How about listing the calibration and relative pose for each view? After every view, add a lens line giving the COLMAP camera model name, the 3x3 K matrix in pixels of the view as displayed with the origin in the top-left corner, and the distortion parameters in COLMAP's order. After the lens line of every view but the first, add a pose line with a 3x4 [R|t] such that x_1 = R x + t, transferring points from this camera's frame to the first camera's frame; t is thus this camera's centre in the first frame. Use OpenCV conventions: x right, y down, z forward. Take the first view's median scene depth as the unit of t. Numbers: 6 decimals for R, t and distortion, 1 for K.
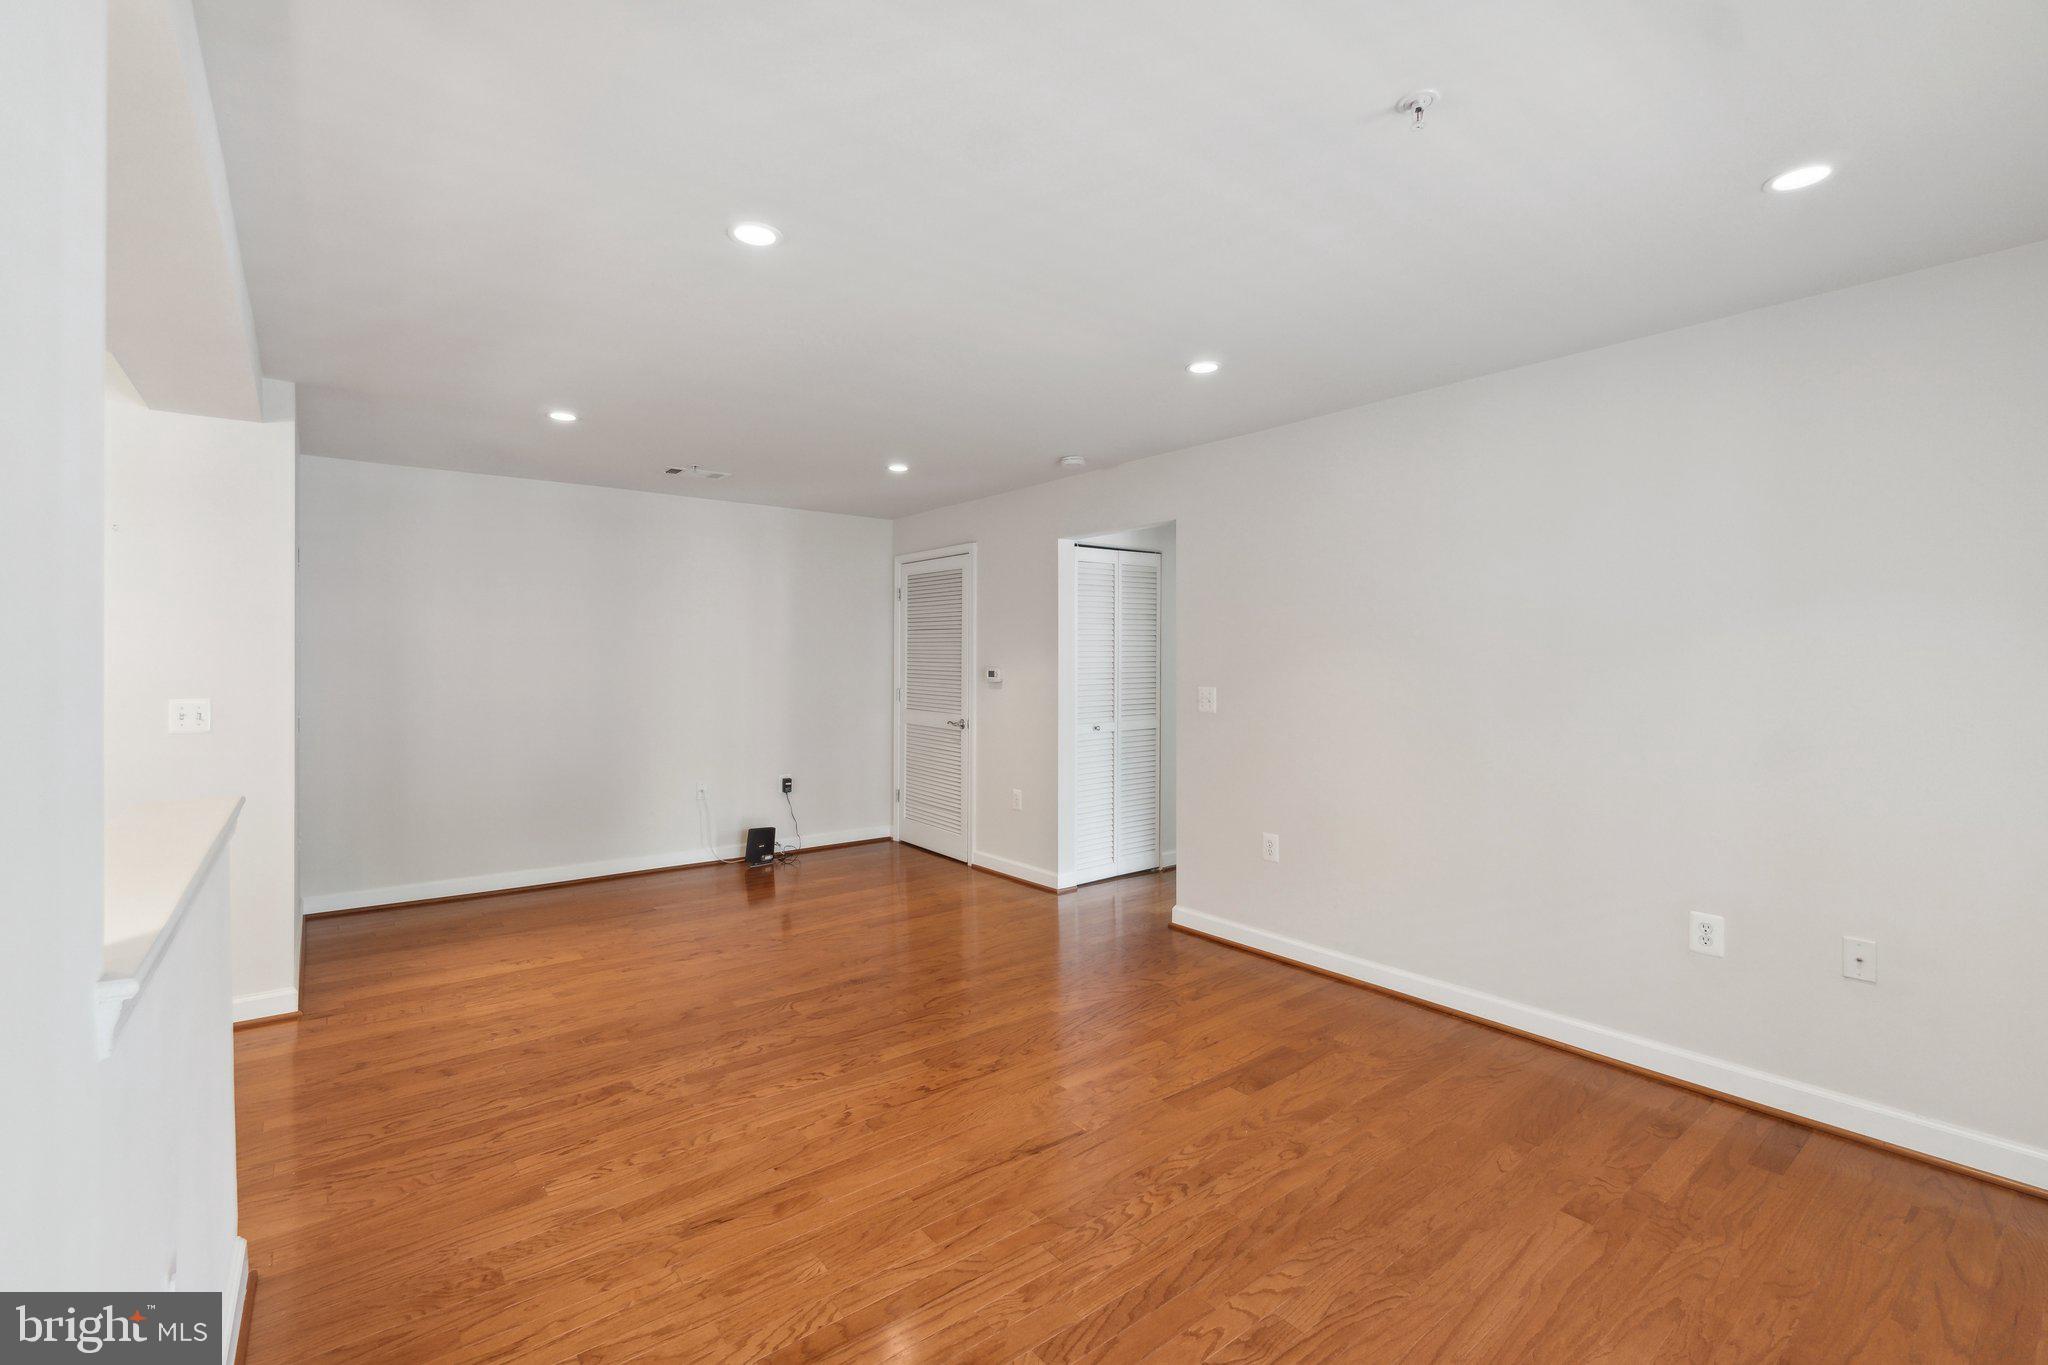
lens RADIAL K [[906.8, 0, 1025.1], [0, 906.8, 655.8], [0, 0, 1]] dist [-0.002836, -0.000335]
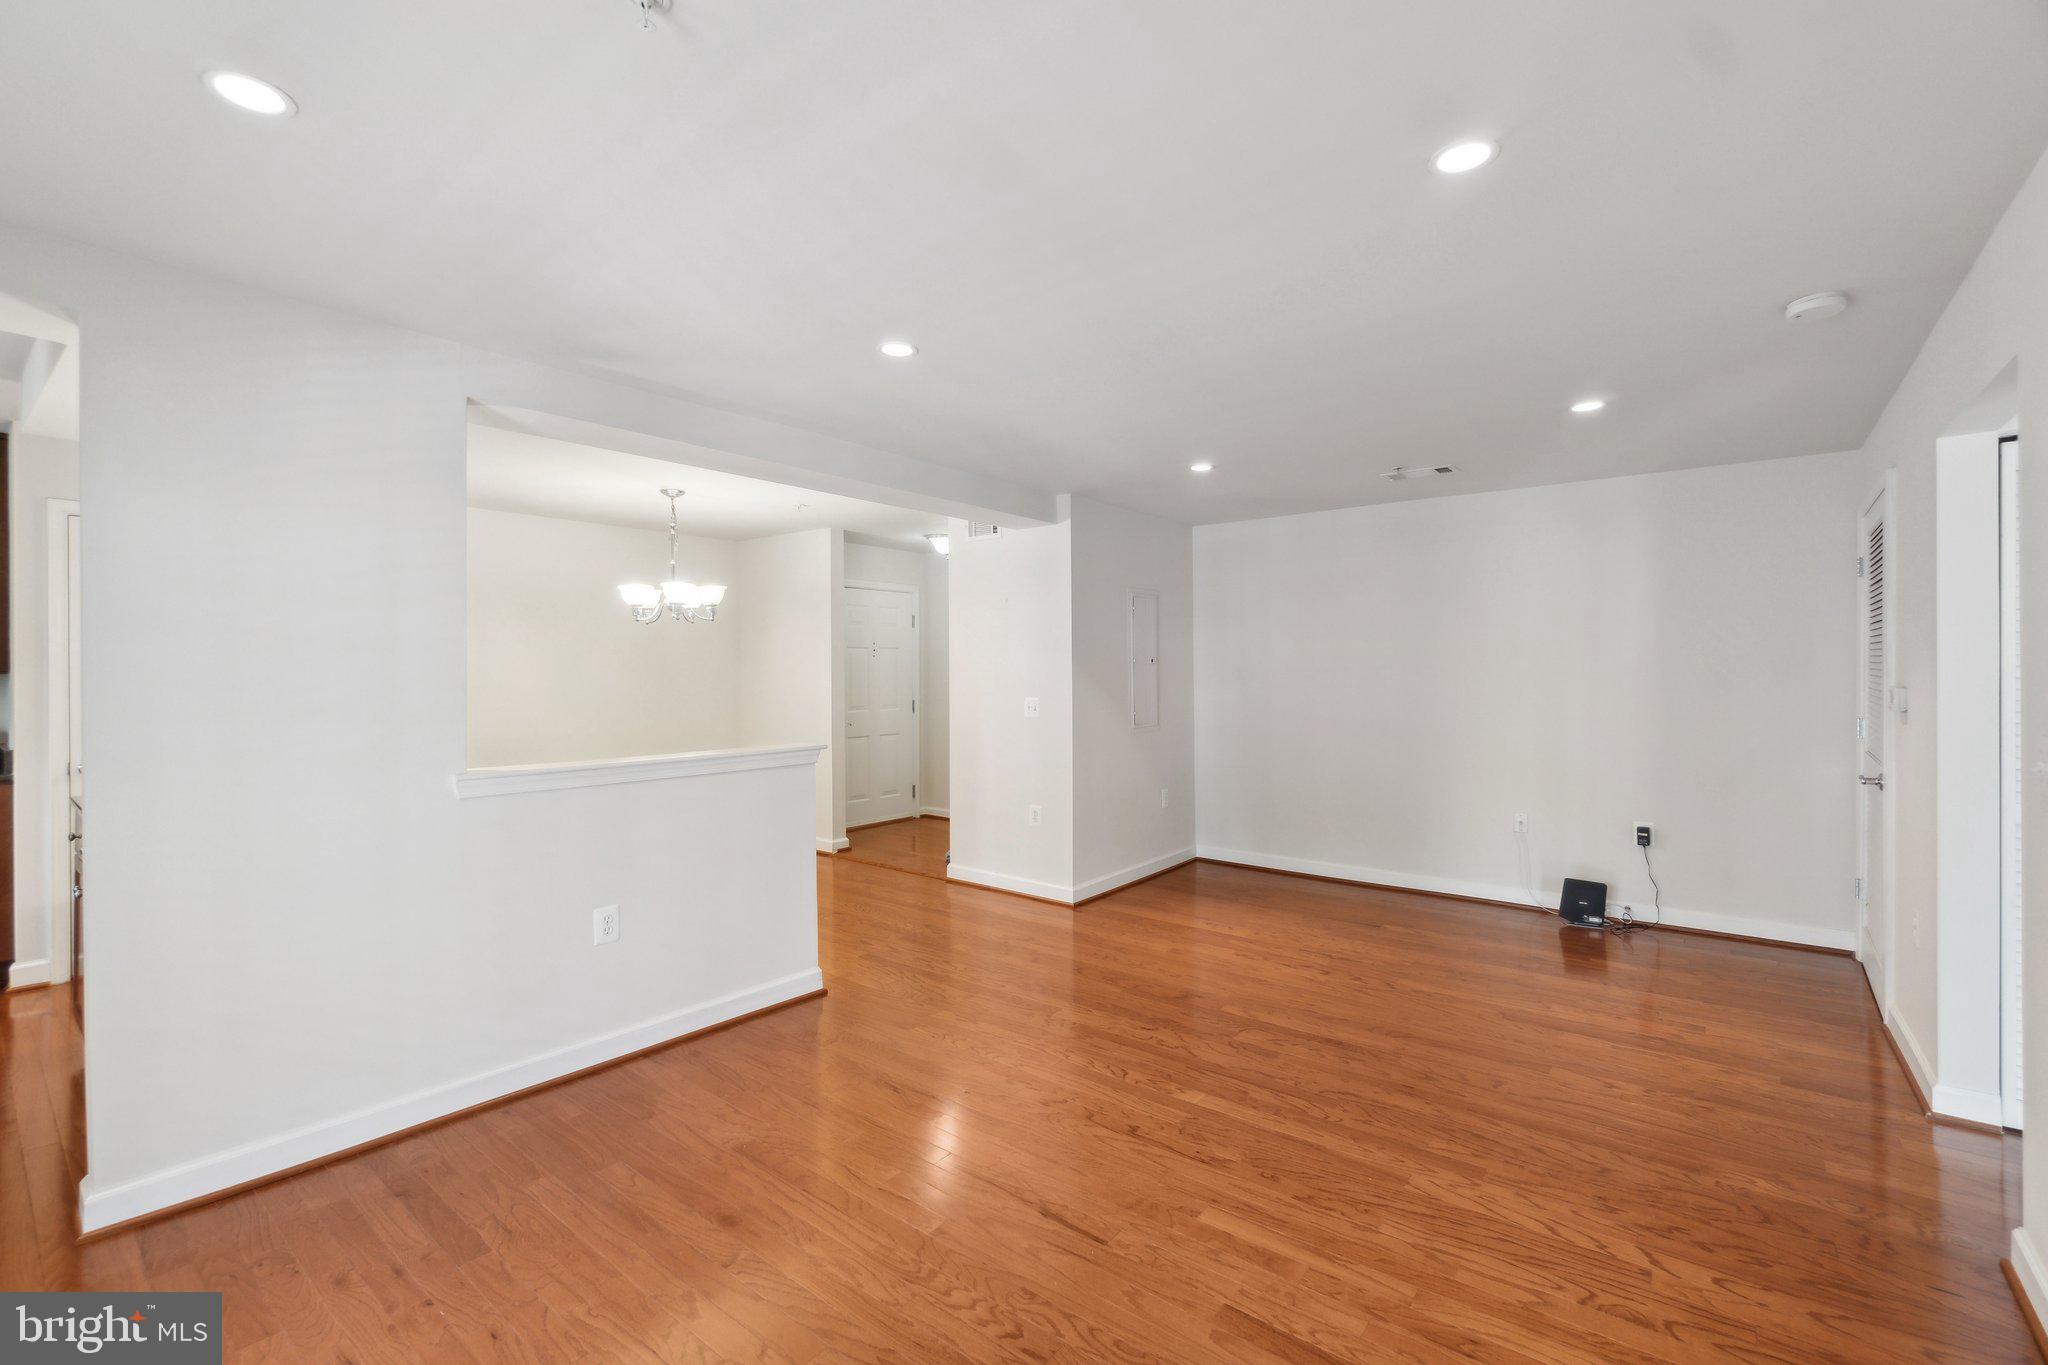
lens RADIAL K [[887.8, 0, 1003.9], [0, 887.8, 677.3], [0, 0, 1]] dist [0.000886, -0.000090]
pose [[0.218397, 0.002821, -0.975856, 0.530145], [0.007326, 0.999963, 0.004530, 0.001580], [0.975832, -0.008138, 0.218369, 0.466590]]
